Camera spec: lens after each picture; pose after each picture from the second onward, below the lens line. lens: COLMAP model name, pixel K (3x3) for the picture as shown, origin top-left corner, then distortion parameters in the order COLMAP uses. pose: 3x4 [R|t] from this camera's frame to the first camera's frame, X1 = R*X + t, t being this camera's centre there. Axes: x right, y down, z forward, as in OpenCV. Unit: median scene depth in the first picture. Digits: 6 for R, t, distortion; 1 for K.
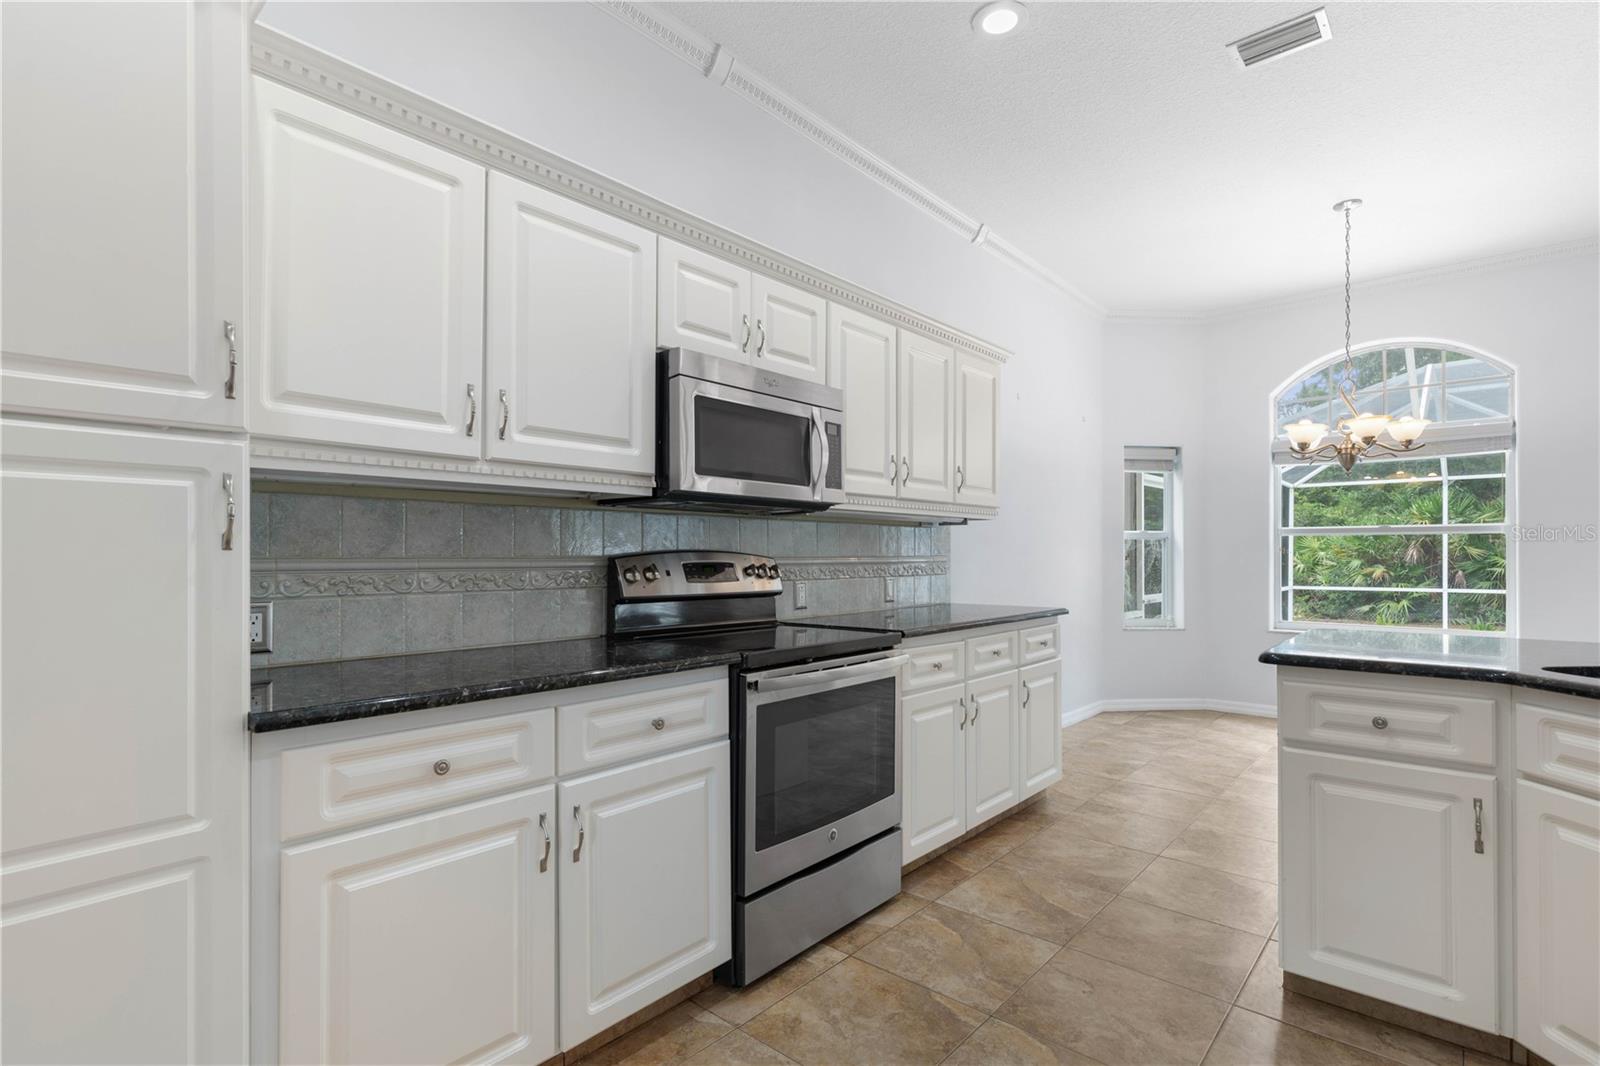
lens RADIAL K [[758.3, 0, 823.6], [0, 758.3, 546.6], [0, 0, 1]] dist [0.001811, -0.000091]
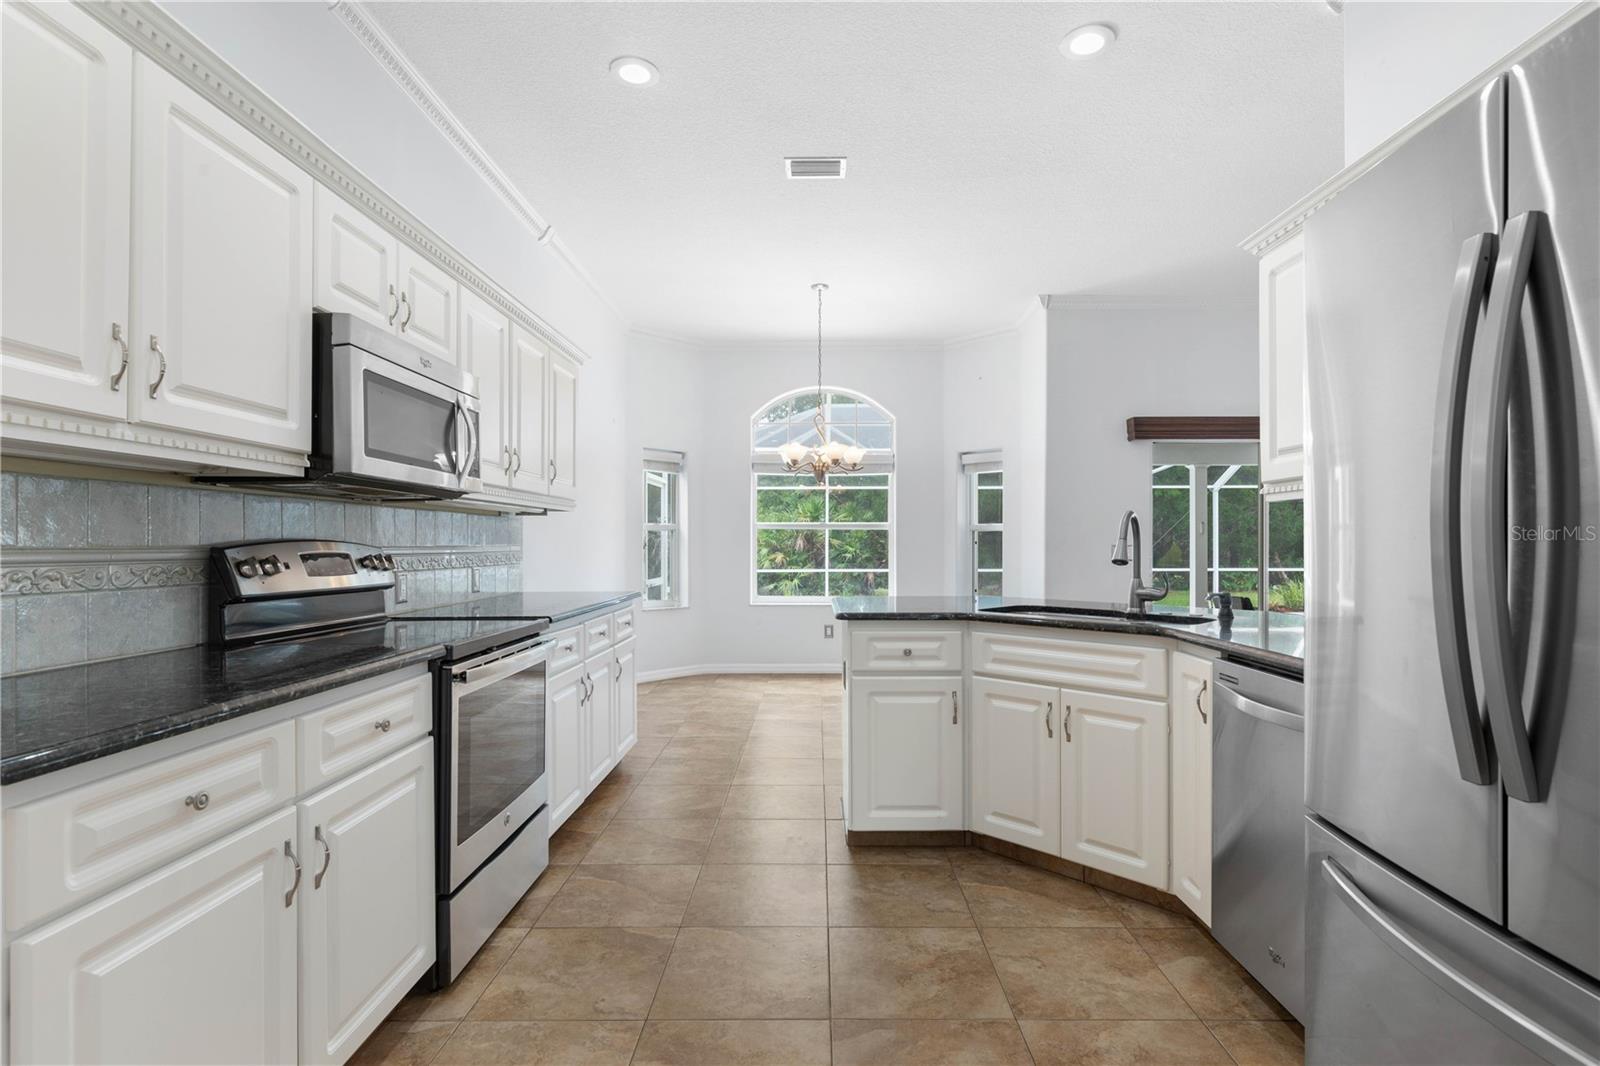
lens RADIAL K [[749.2, 0, 811.5], [0, 749.2, 538.4], [0, 0, 1]] dist [0.000445, 0.000189]
pose [[0.764270, 0.004152, 0.644883, -0.310317], [-0.005623, 0.999984, 0.000226, 0.000446], [-0.644872, -0.003799, 0.764281, -0.031661]]
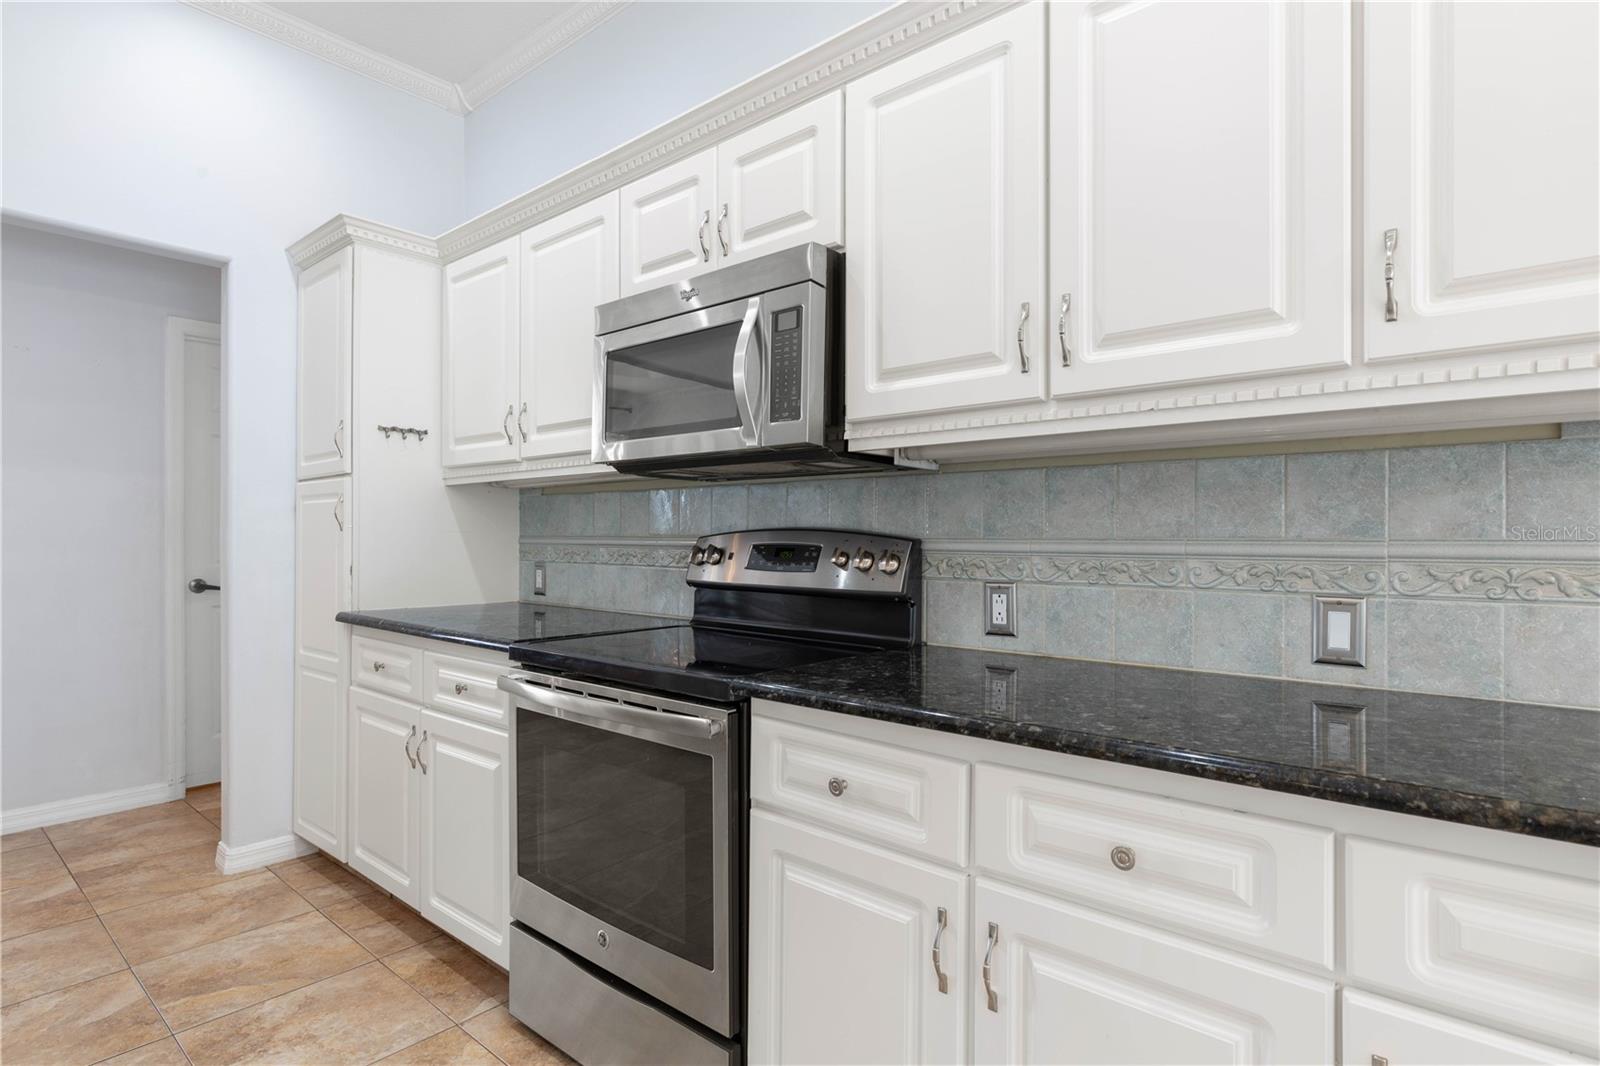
lens RADIAL K [[819.8, 0, 815.2], [0, 819.8, 537.6], [0, 0, 1]] dist [-0.001566, -0.000015]
pose [[0.002462, 0.002796, -0.999993, 0.720051], [0.008211, 0.999962, 0.002816, 0.013284], [0.999963, -0.008218, 0.002439, 1.134166]]
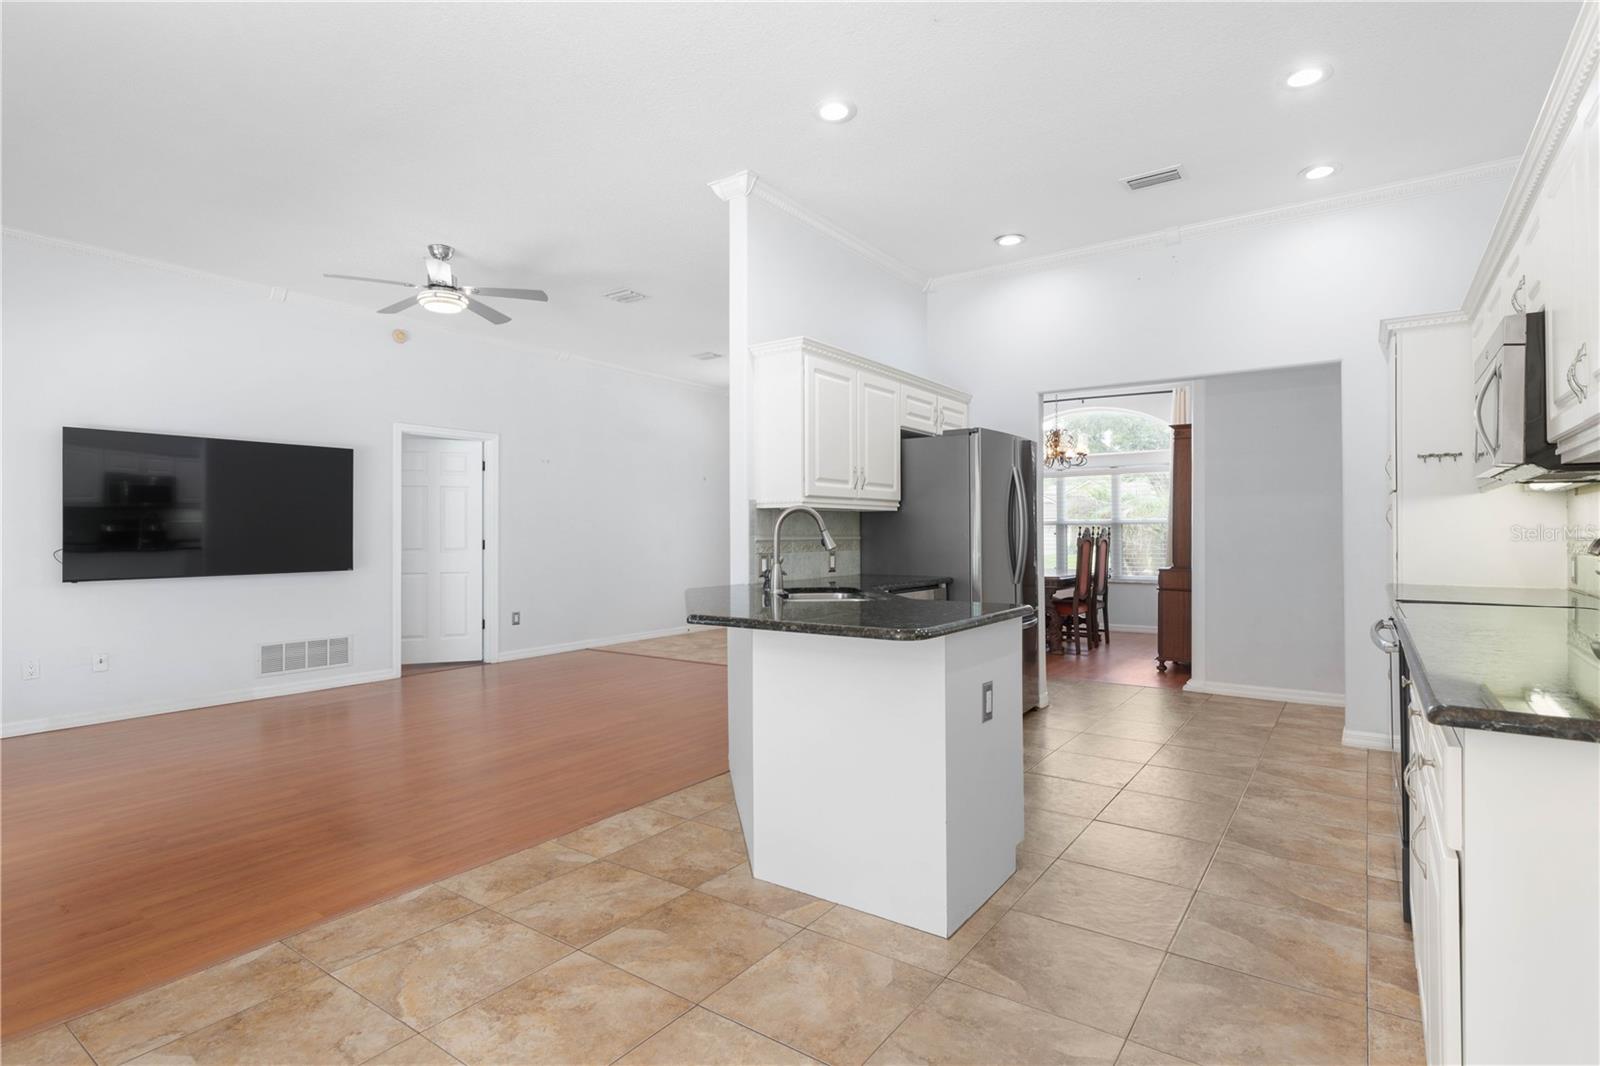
lens RADIAL K [[777.1, 0, 816.8], [0, 777.1, 526.3], [0, 0, 1]] dist [0.002415, -0.000754]
pose [[-0.995943, 0.003842, -0.089906, 0.900347], [0.005711, 0.999773, -0.020541, 0.022194], [0.089806, -0.020971, -0.995738, 1.950377]]
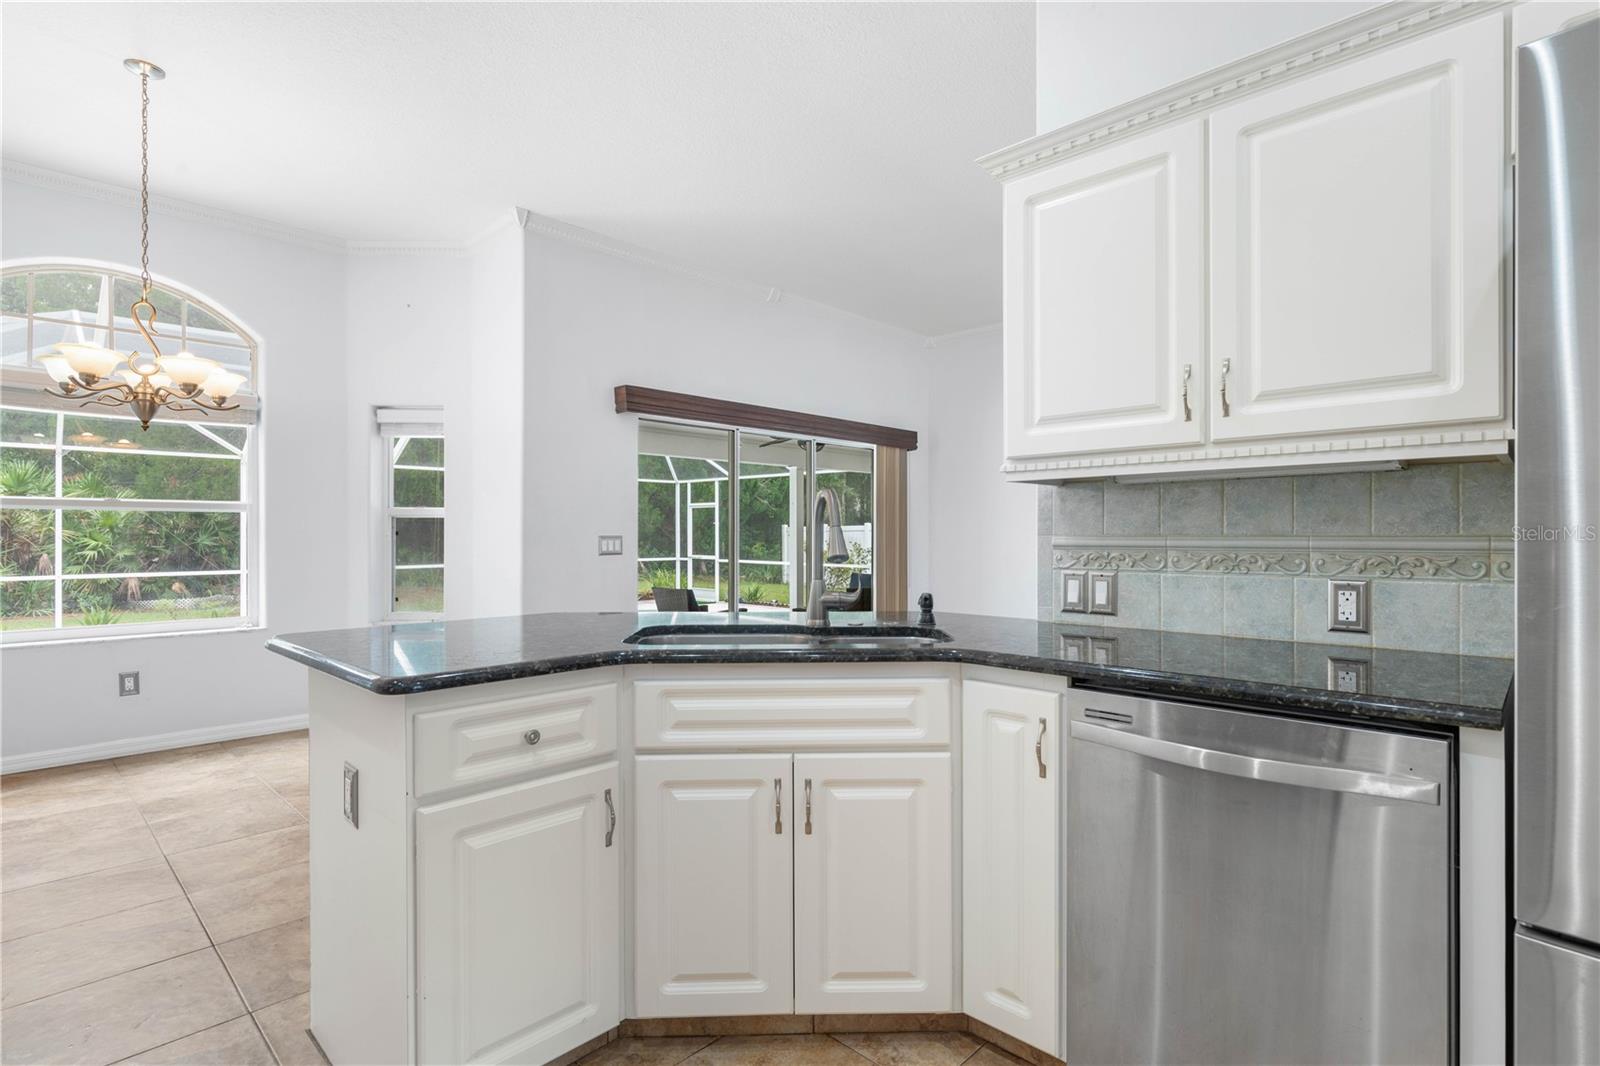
lens RADIAL K [[780.7, 0, 800.0], [0, 780.7, 533.0], [0, 0, 1]] dist [0.001976, 0.001109]
pose [[0.057752, 0.001823, 0.998329, -0.073391], [-0.007474, 0.999971, -0.001393, 0.007486], [-0.998303, -0.007381, 0.057764, 0.510504]]
